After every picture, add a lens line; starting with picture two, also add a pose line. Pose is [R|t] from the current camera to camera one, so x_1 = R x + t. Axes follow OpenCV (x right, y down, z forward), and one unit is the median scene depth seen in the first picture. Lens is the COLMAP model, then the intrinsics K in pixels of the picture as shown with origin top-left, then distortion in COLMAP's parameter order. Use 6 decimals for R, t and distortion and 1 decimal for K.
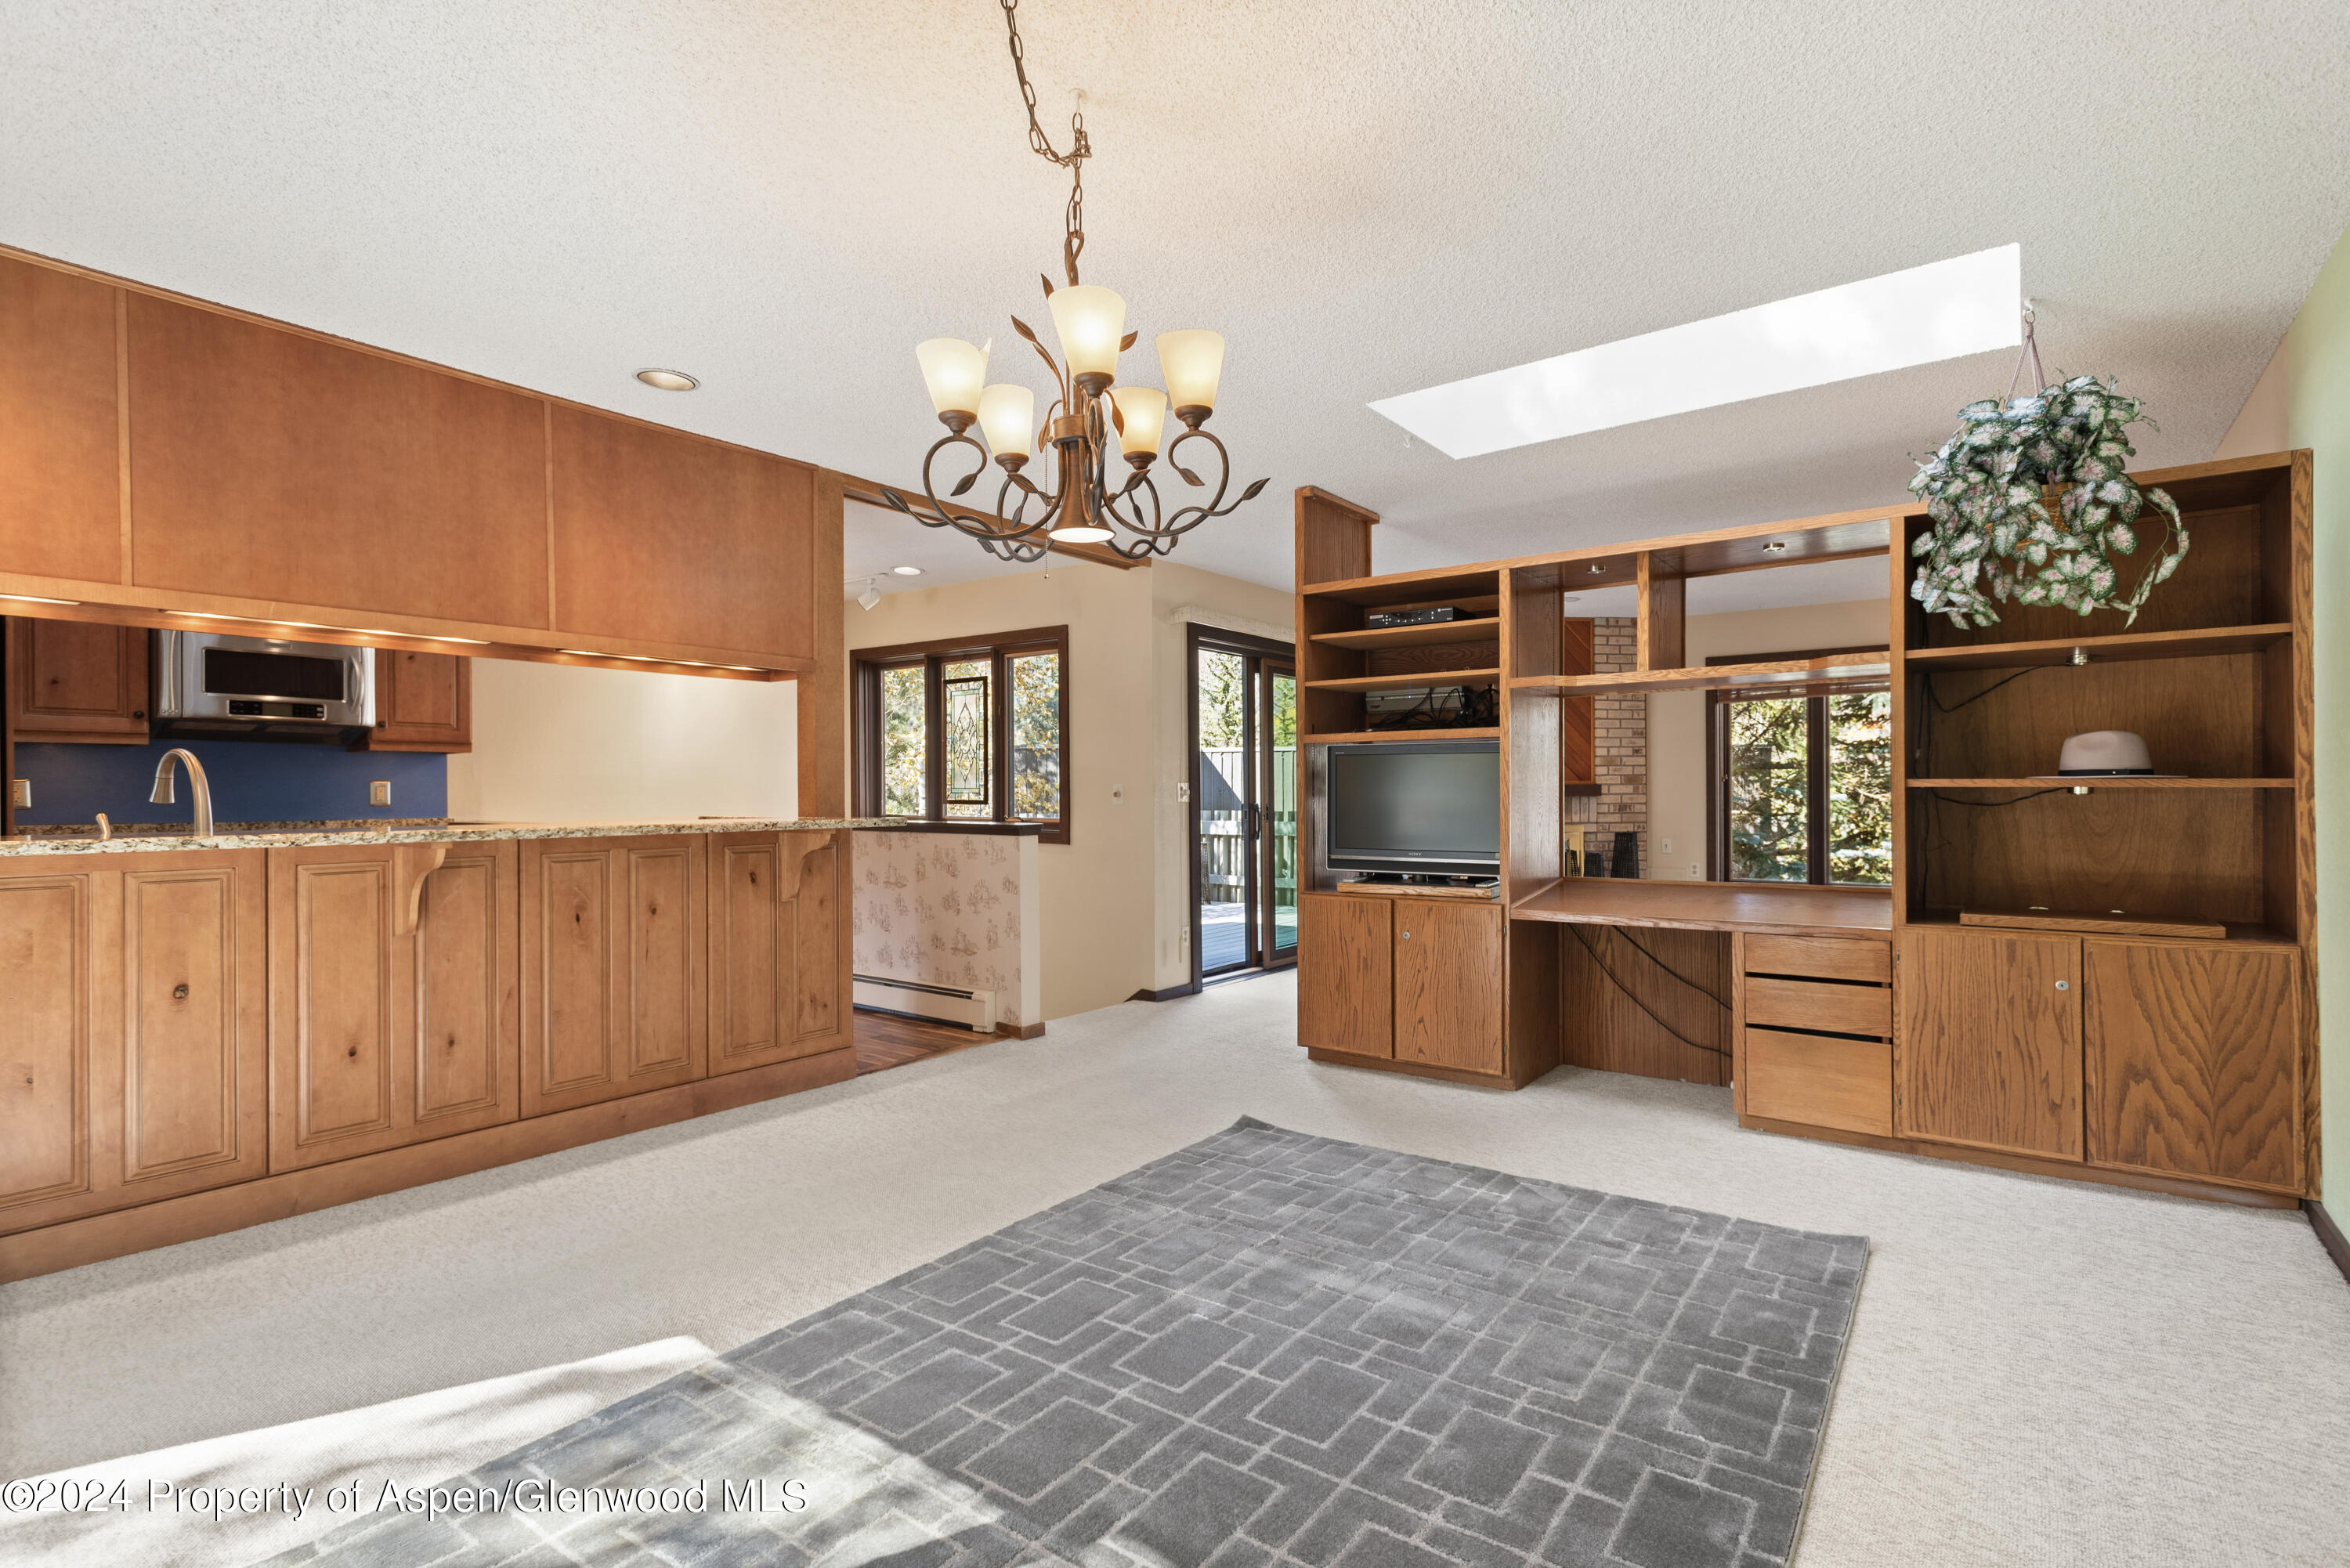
lens RADIAL K [[1114.0, 0, 1175.3], [0, 1114.0, 797.4], [0, 0, 1]] dist [0.016195, -0.000158]
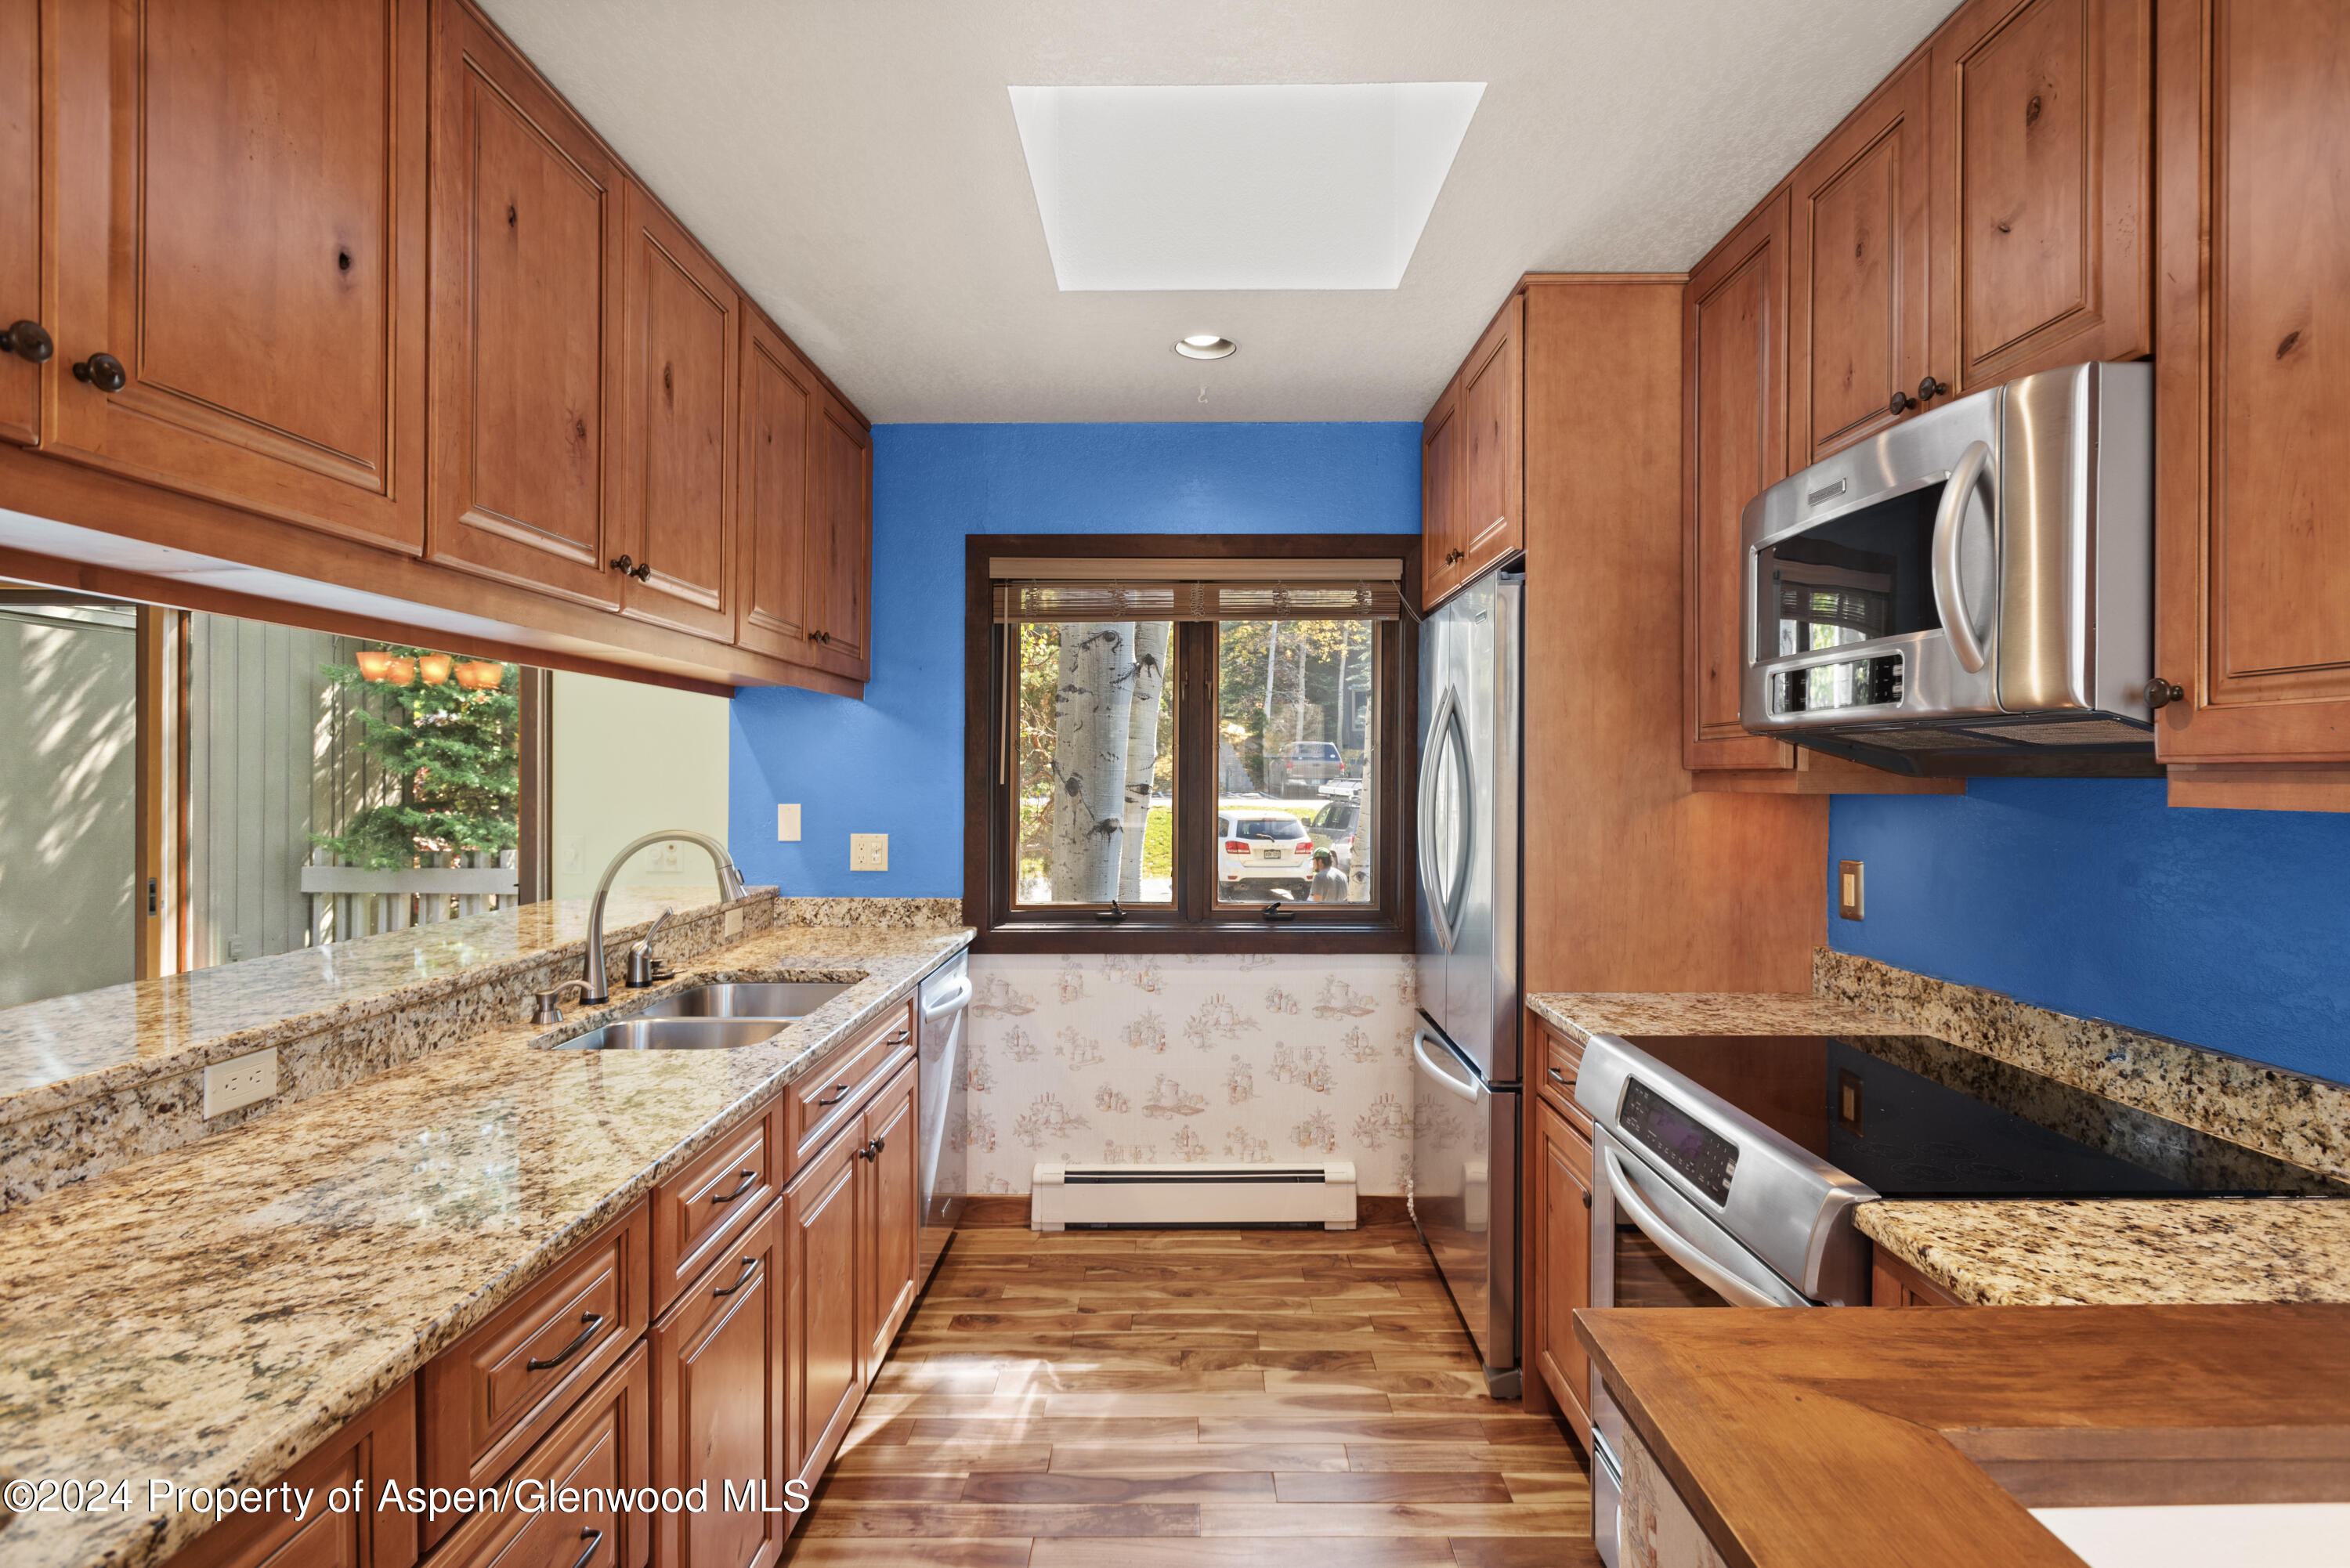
lens RADIAL K [[1141.5, 0, 1175.0], [0, 1141.5, 784.0], [0, 0, 1]] dist [-0.002181, -0.000189]
pose [[-0.793060, 0.008334, -0.609087, -0.552443], [-0.000713, 0.999893, 0.014609, -0.068382], [0.609144, 0.012020, -0.792969, 1.452433]]
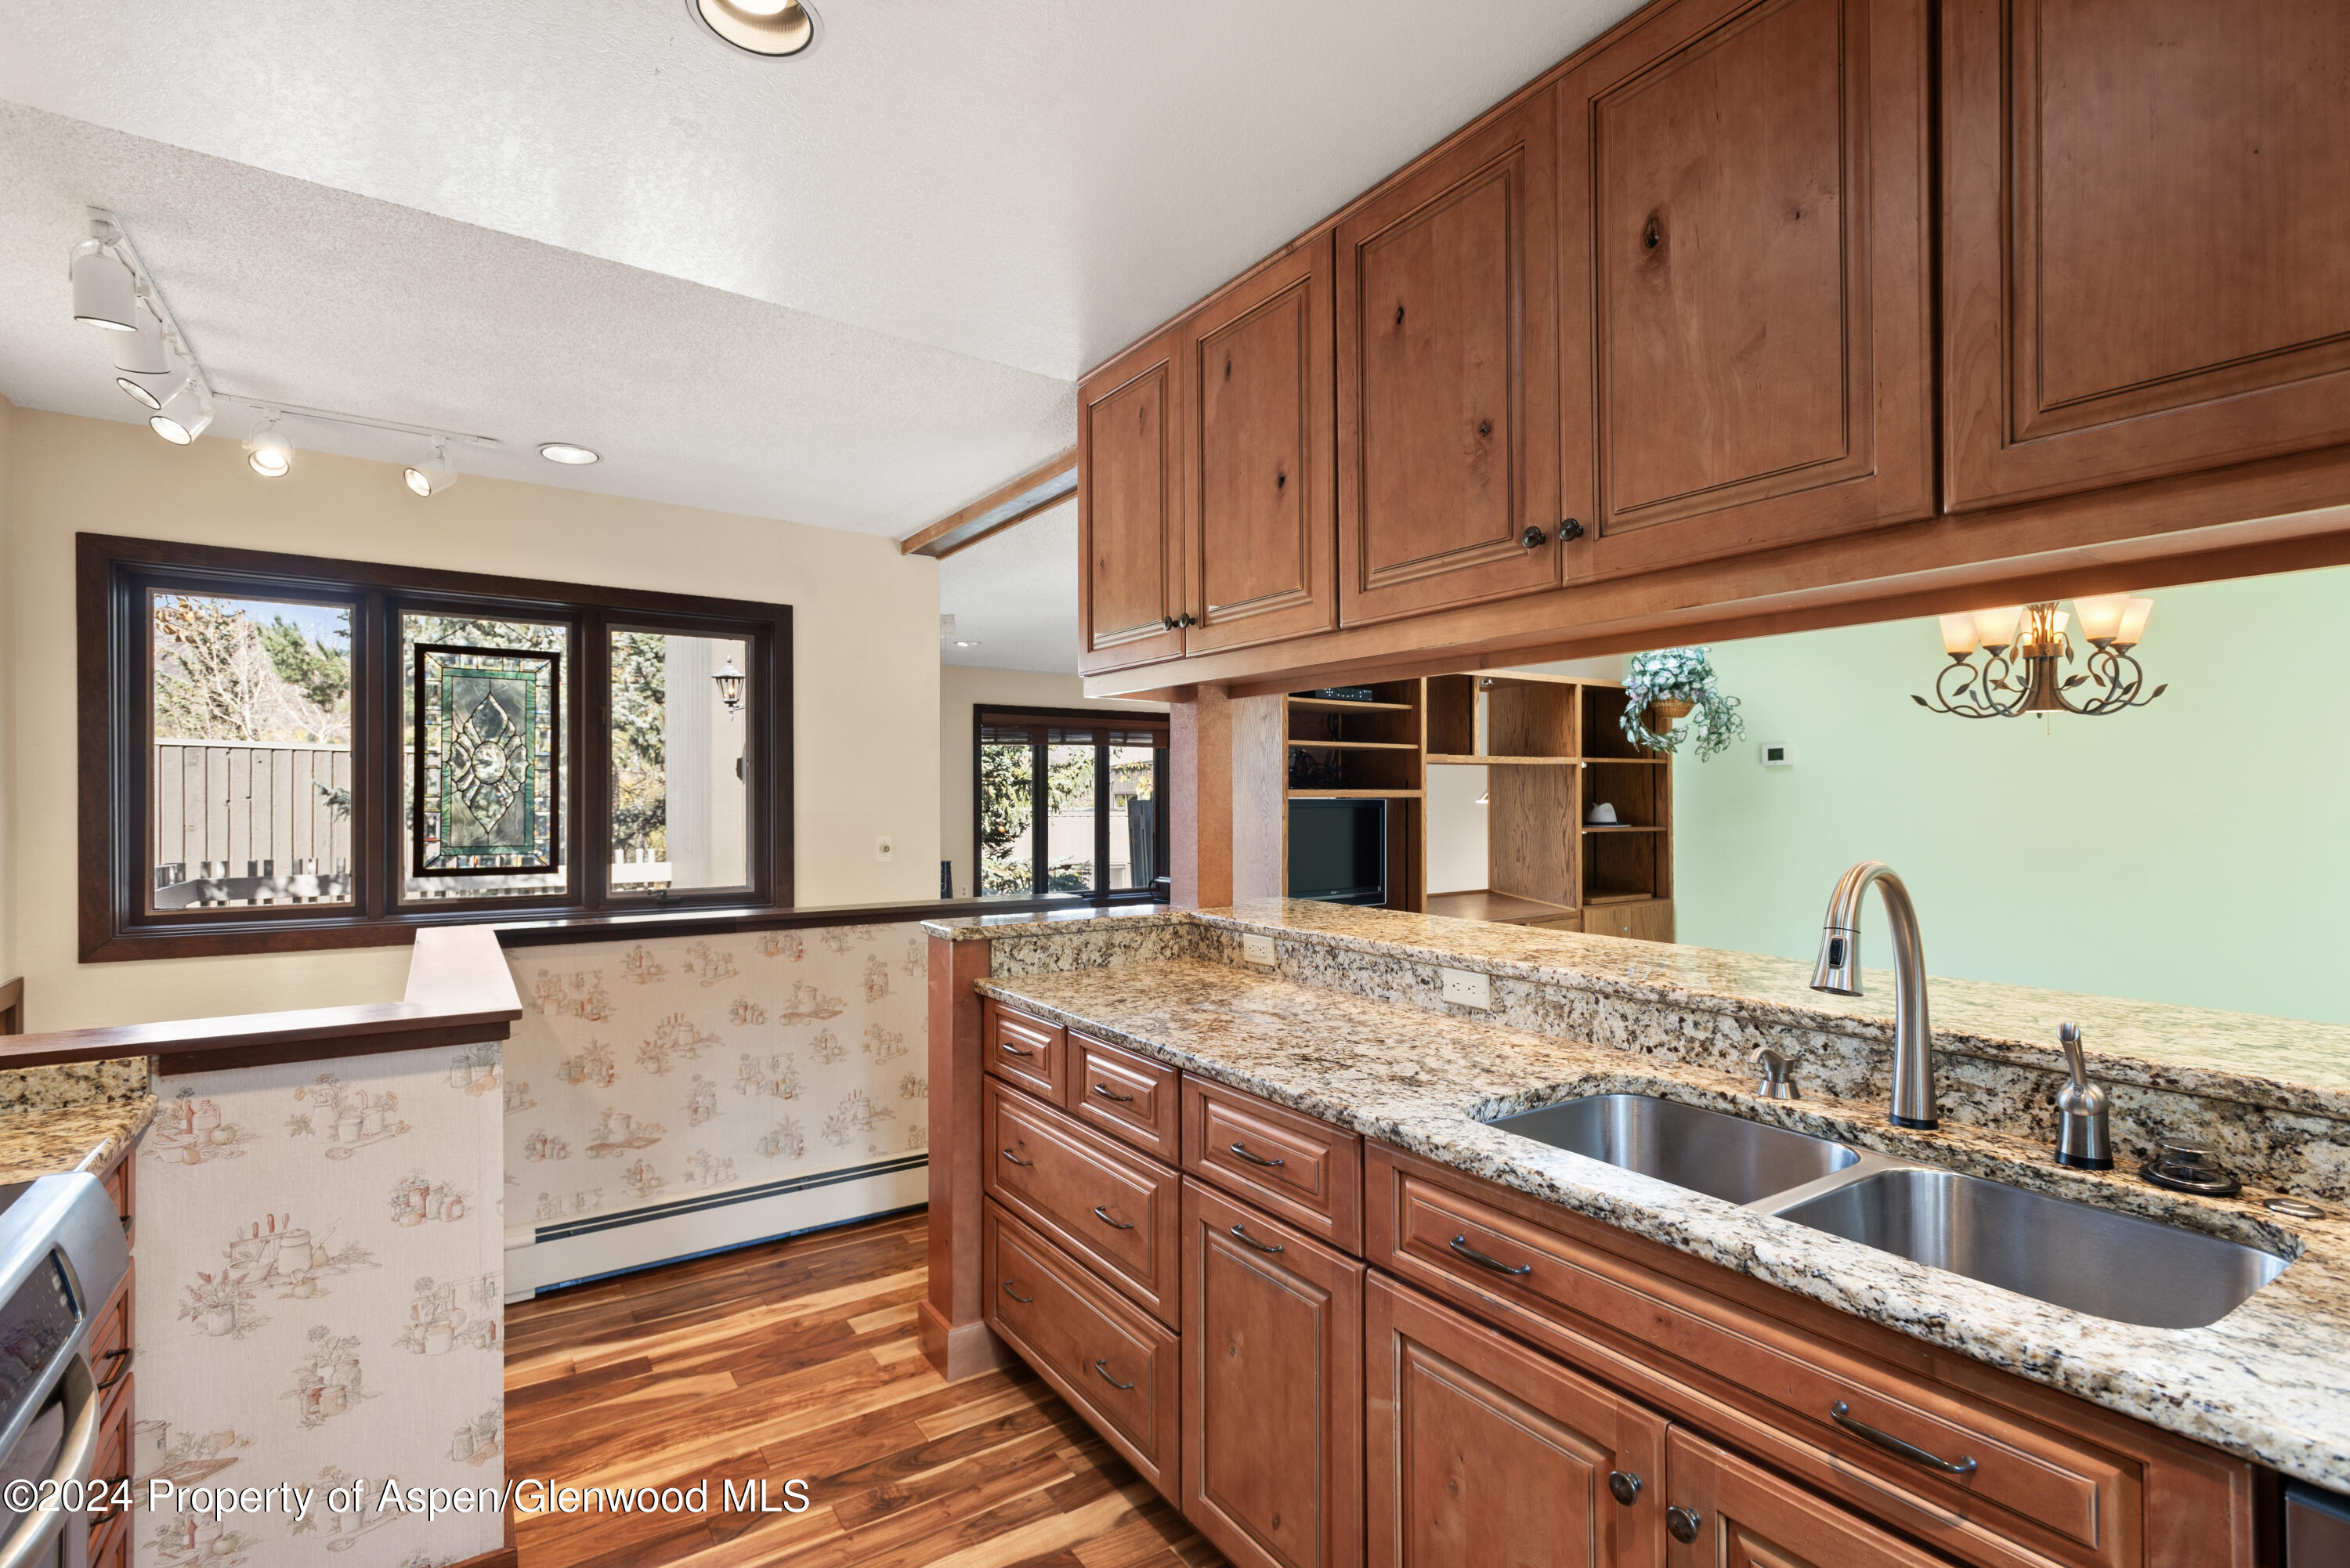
lens RADIAL K [[1137.4, 0, 1188.7], [0, 1137.4, 785.6], [0, 0, 1]] dist [0.022219, -0.000626]
pose [[0.306459, 0.010780, 0.951823, -1.134049], [0.002921, 0.999921, -0.012265, -0.055583], [-0.951879, 0.006539, 0.306403, 0.897218]]
